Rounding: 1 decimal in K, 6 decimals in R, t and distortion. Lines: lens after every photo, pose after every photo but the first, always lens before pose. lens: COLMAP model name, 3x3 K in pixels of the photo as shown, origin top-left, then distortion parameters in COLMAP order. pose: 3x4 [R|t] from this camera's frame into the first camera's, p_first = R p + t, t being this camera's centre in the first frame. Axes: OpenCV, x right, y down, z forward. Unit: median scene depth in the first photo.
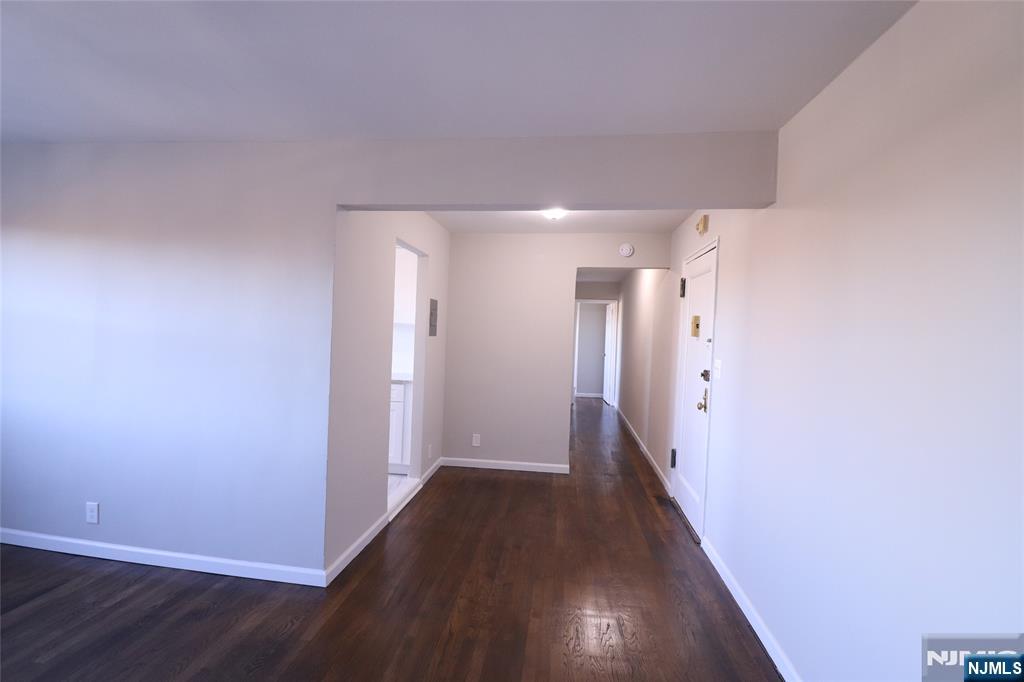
lens RADIAL K [[480.2, 0, 514.7], [0, 480.2, 337.0], [0, 0, 1]] dist [0.000491, -0.013116]
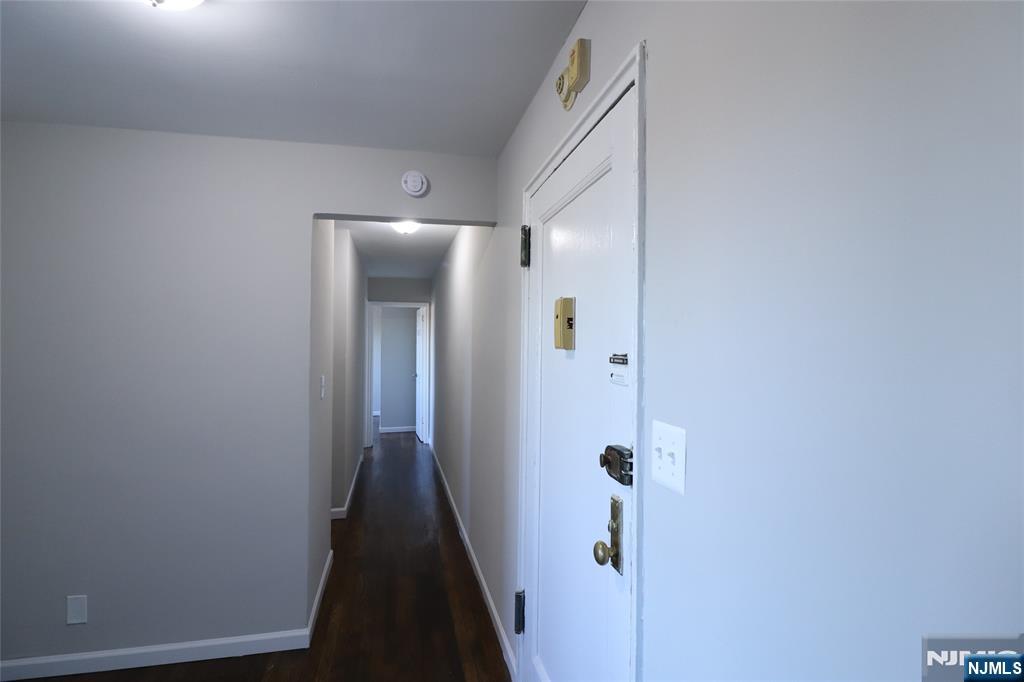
lens RADIAL K [[480.2, 0, 514.7], [0, 480.2, 337.0], [0, 0, 1]] dist [0.000491, -0.013116]
pose [[0.937033, -0.026569, 0.348228, 0.143179], [0.036416, 0.999100, -0.021762, -0.002753], [-0.347336, 0.033072, 0.937157, 0.466863]]
